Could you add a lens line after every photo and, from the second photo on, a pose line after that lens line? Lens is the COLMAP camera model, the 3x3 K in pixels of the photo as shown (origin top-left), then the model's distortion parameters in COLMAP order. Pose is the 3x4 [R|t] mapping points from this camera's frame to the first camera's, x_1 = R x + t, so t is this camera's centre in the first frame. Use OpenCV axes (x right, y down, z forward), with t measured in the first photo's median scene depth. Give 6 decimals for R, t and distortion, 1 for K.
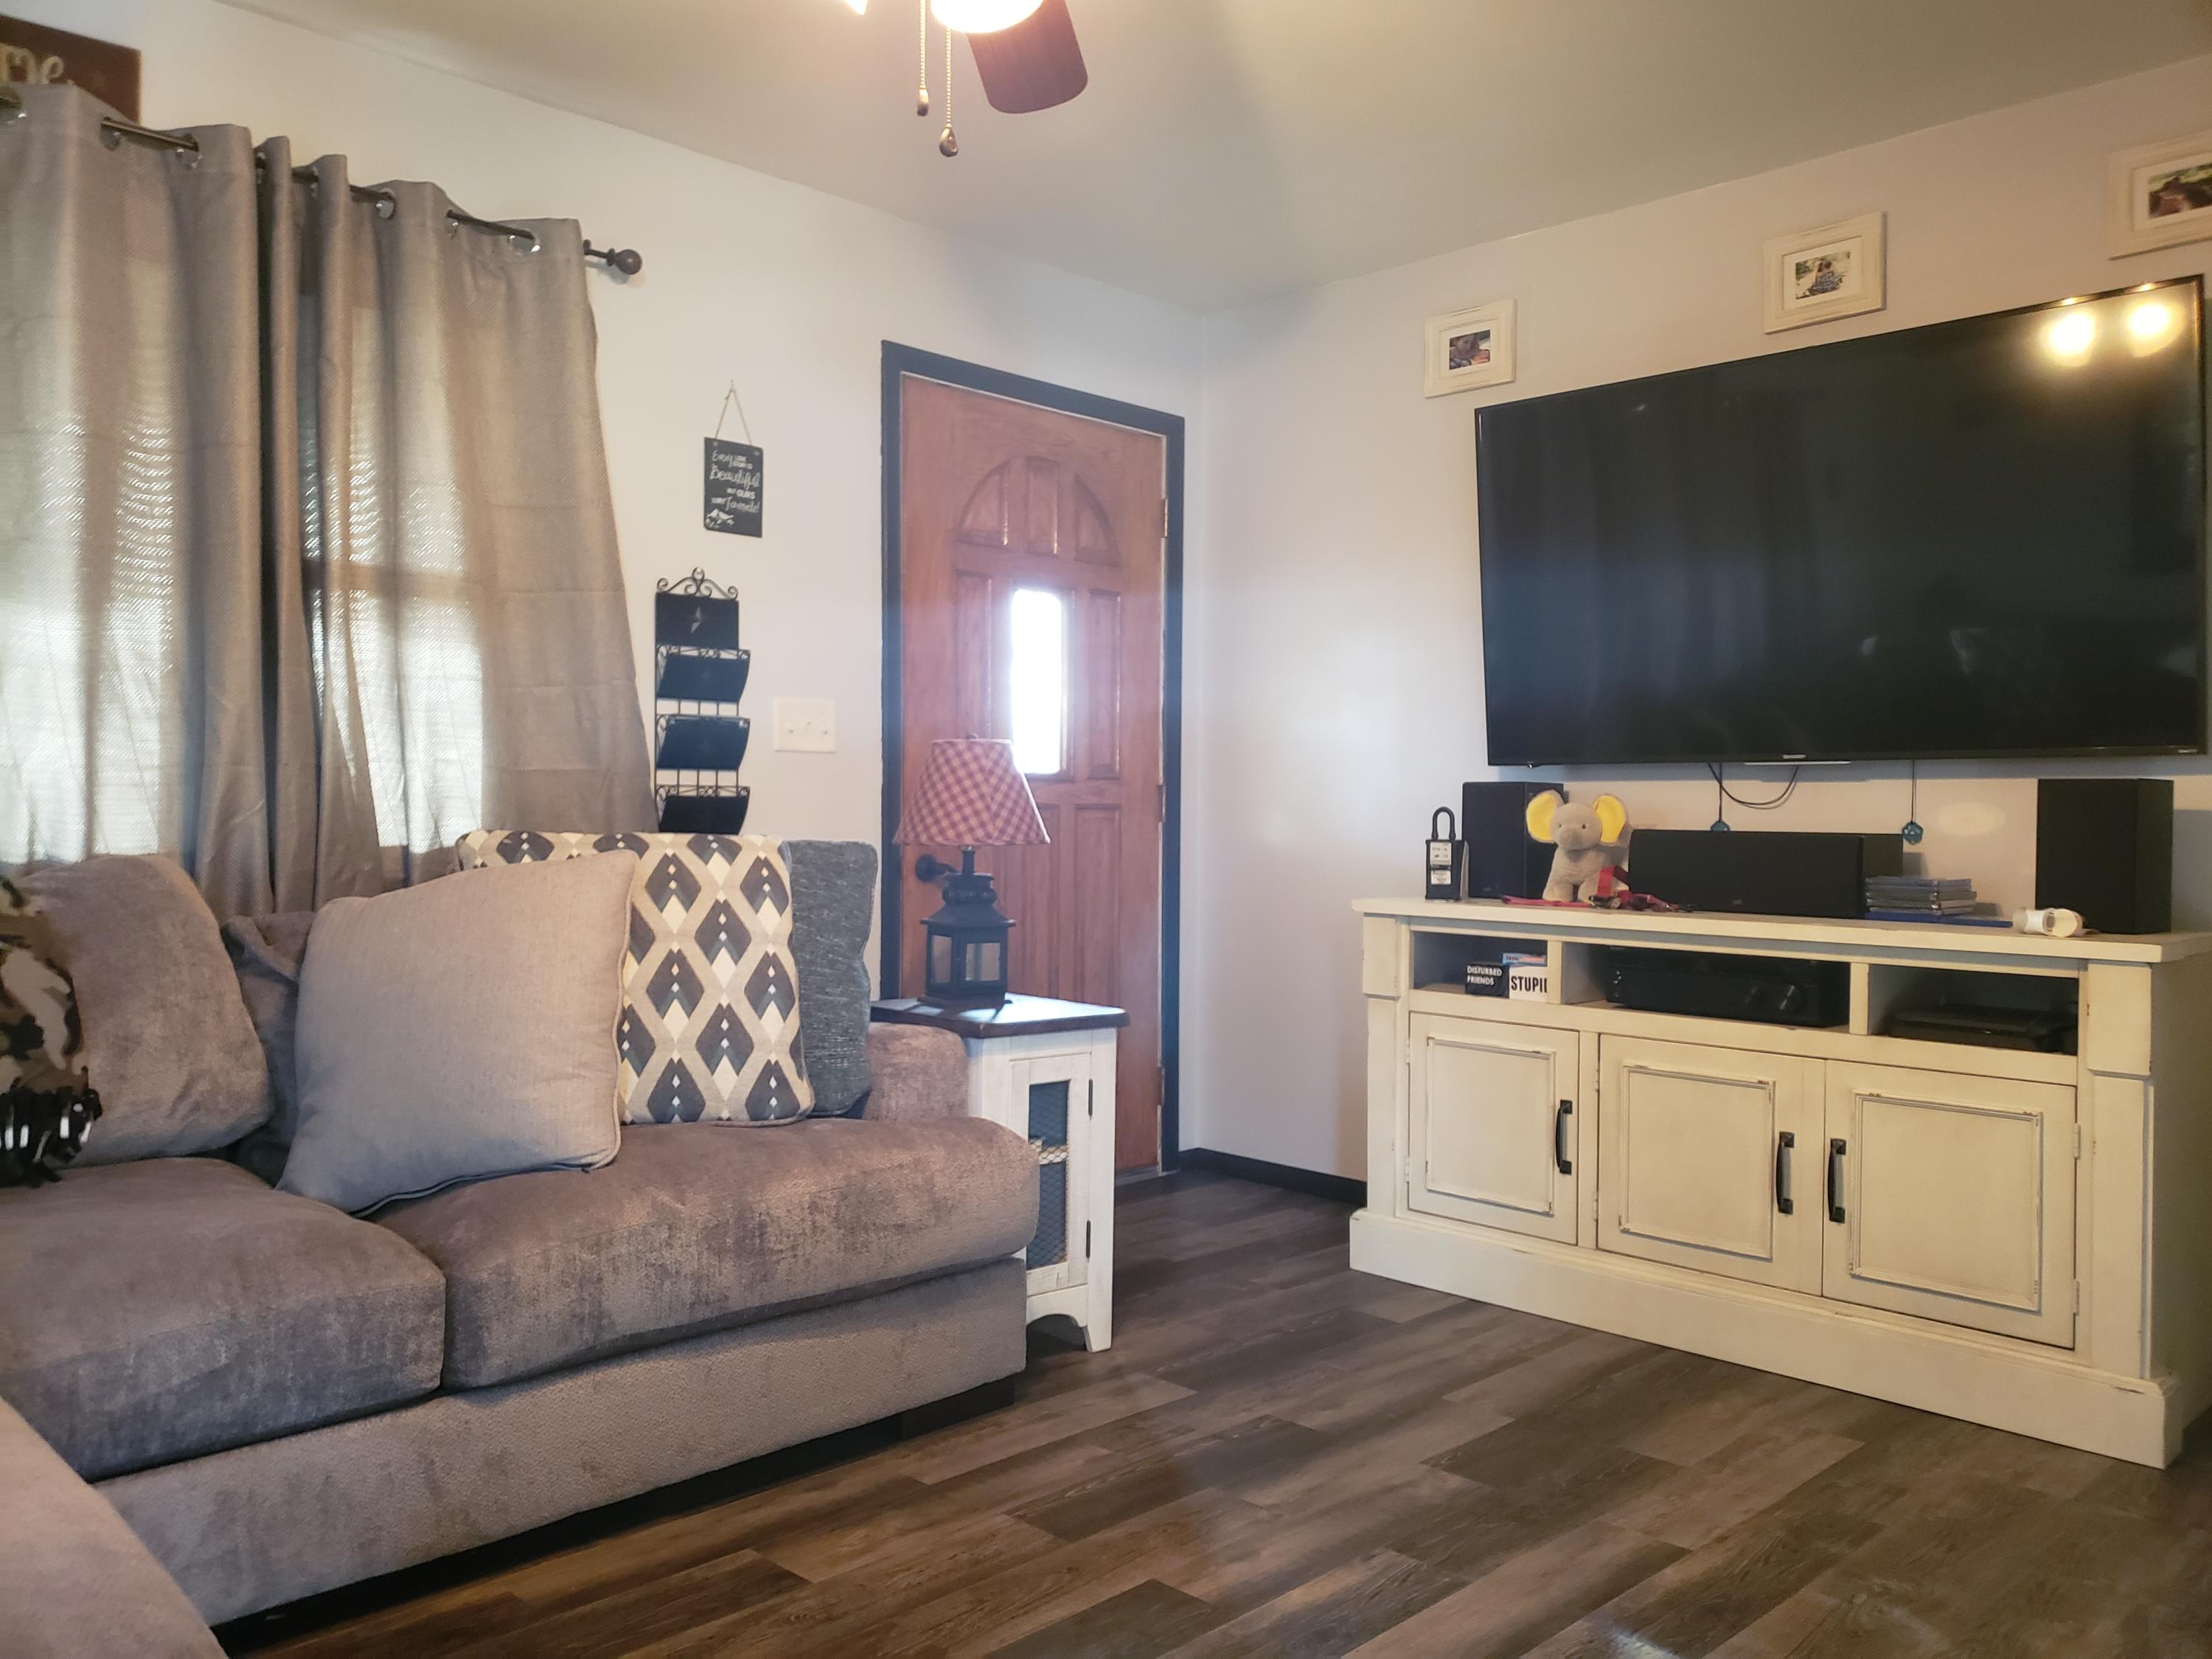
lens RADIAL K [[1738.7, 0, 1122.2], [0, 1738.7, 841.3], [0, 0, 1]] dist [0.031497, -0.025900]
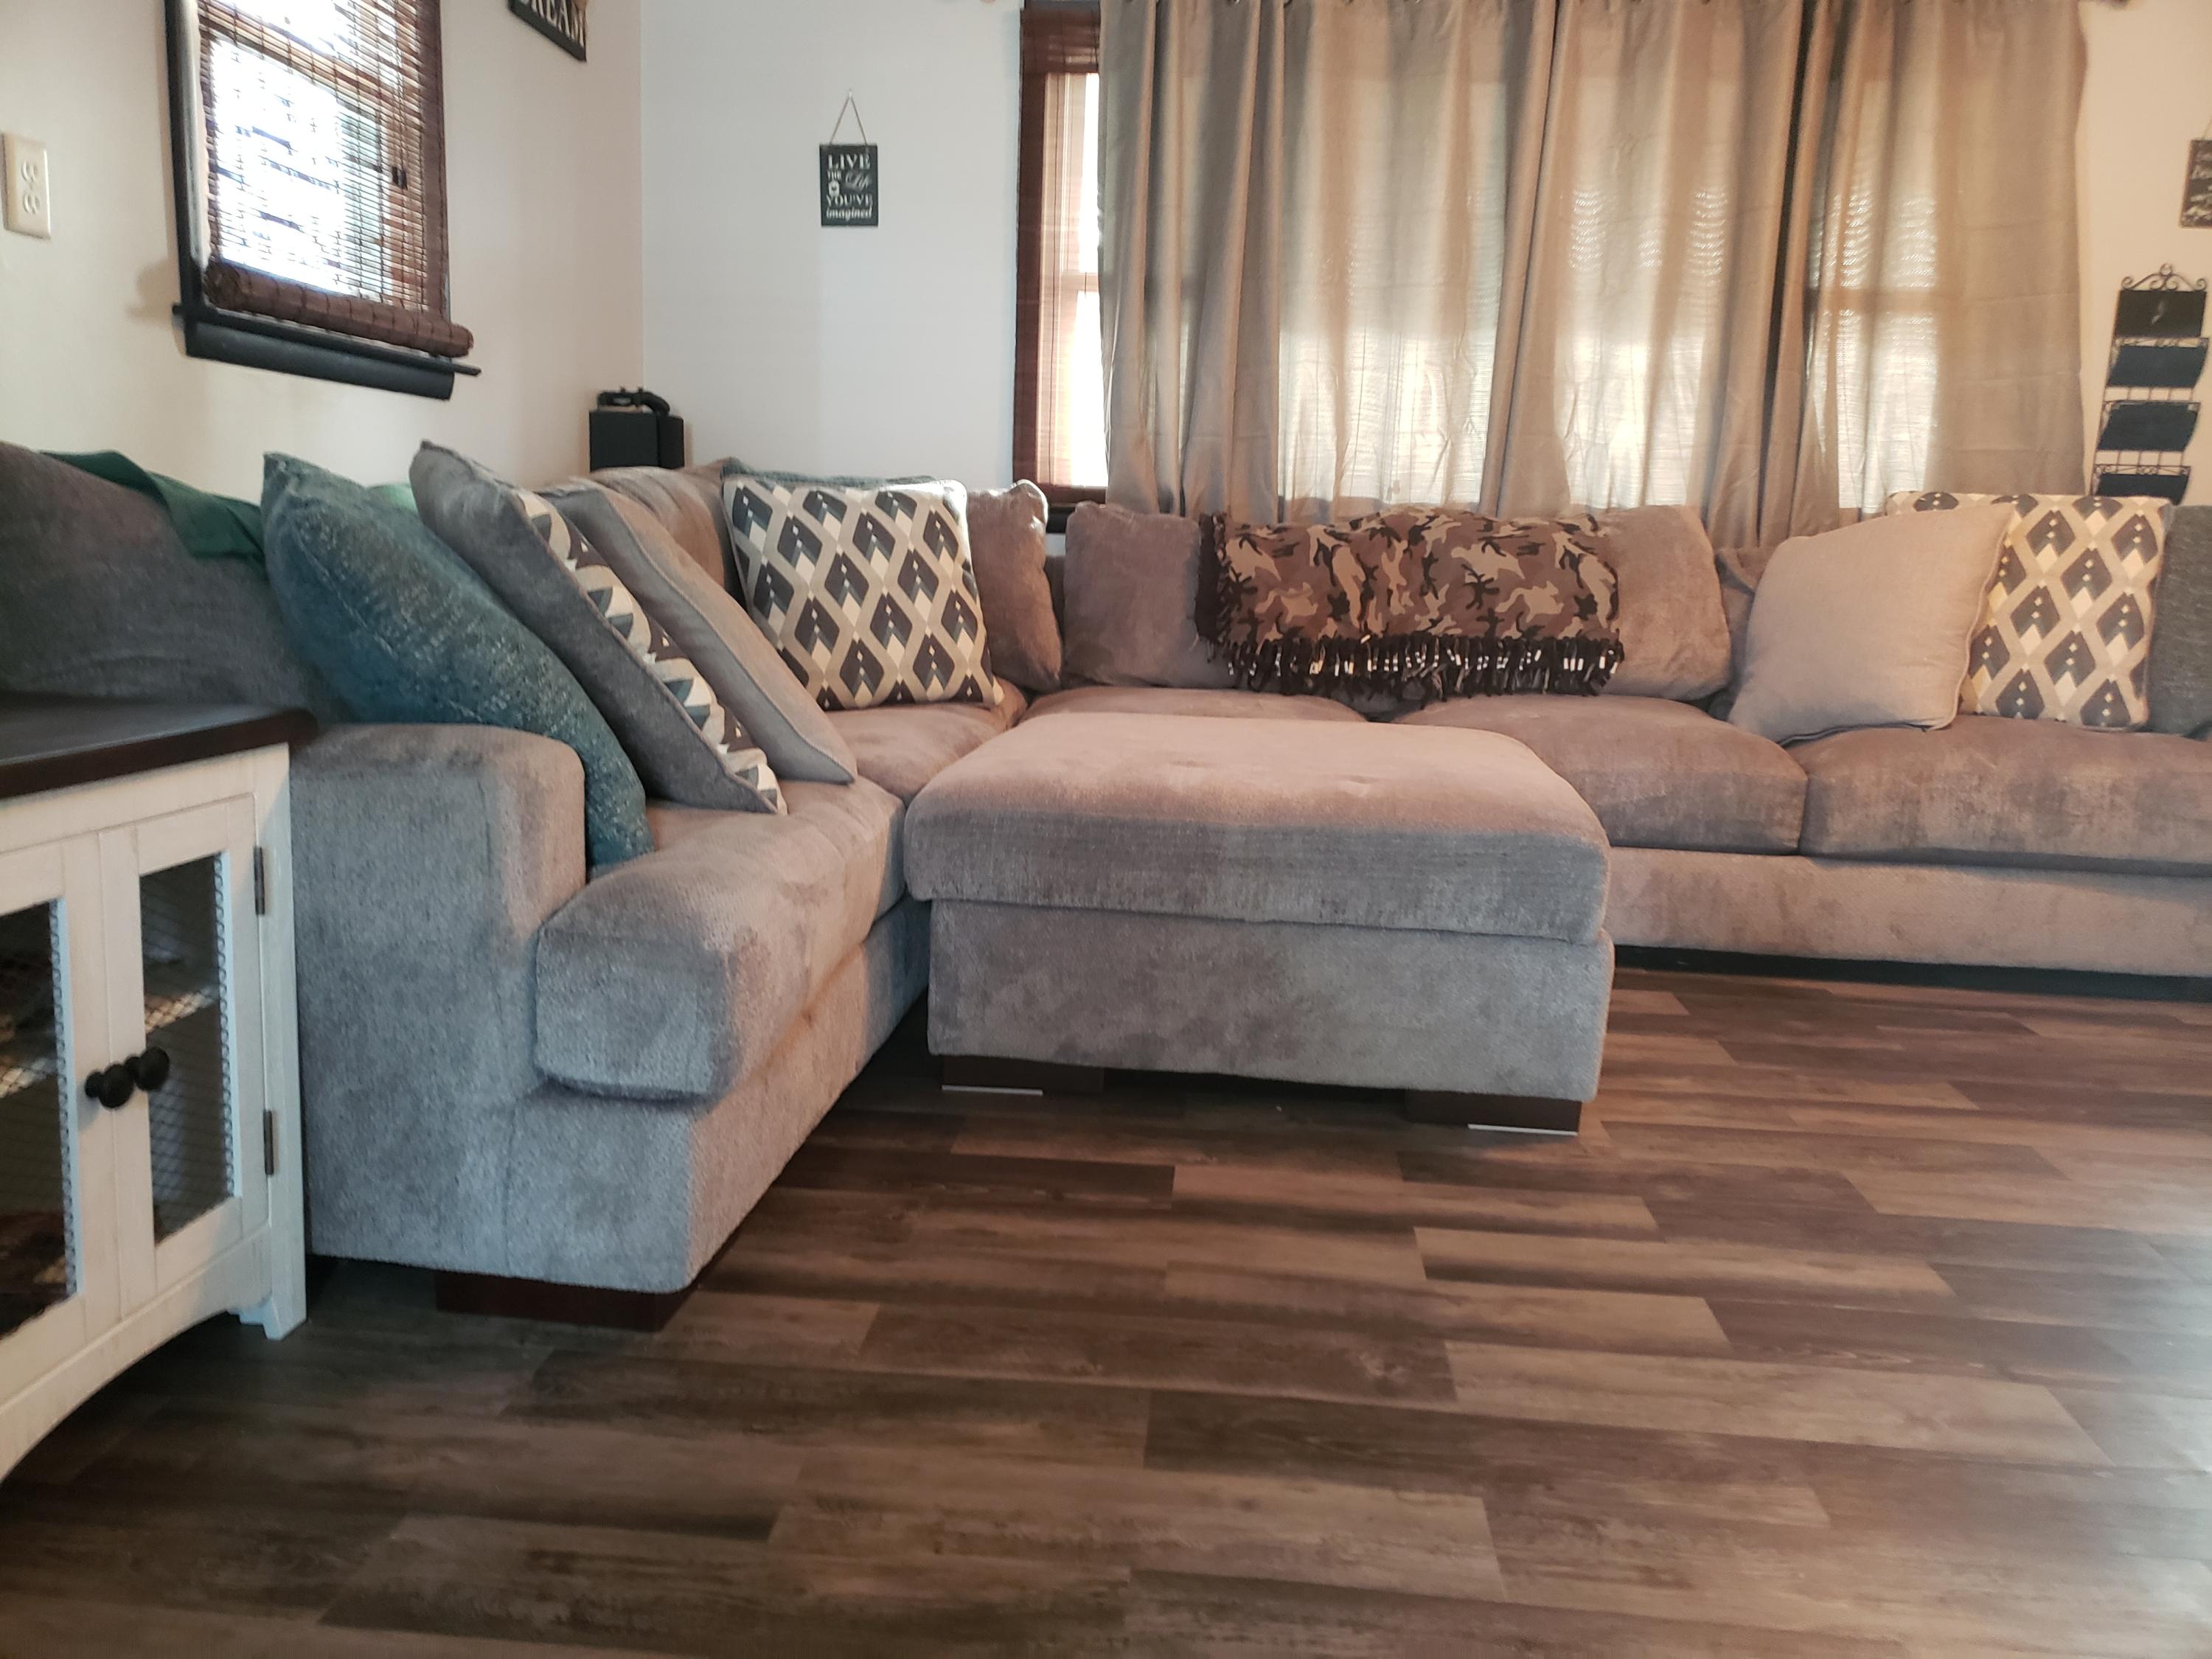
lens RADIAL K [[1738.7, 0, 1100.4], [0, 1738.7, 843.2], [0, 0, 1]] dist [0.031497, -0.025900]
pose [[0.640714, 0.153805, -0.752216, 0.291477], [-0.039596, 0.985045, 0.167684, 0.061220], [0.766758, -0.077653, 0.637222, -0.345830]]
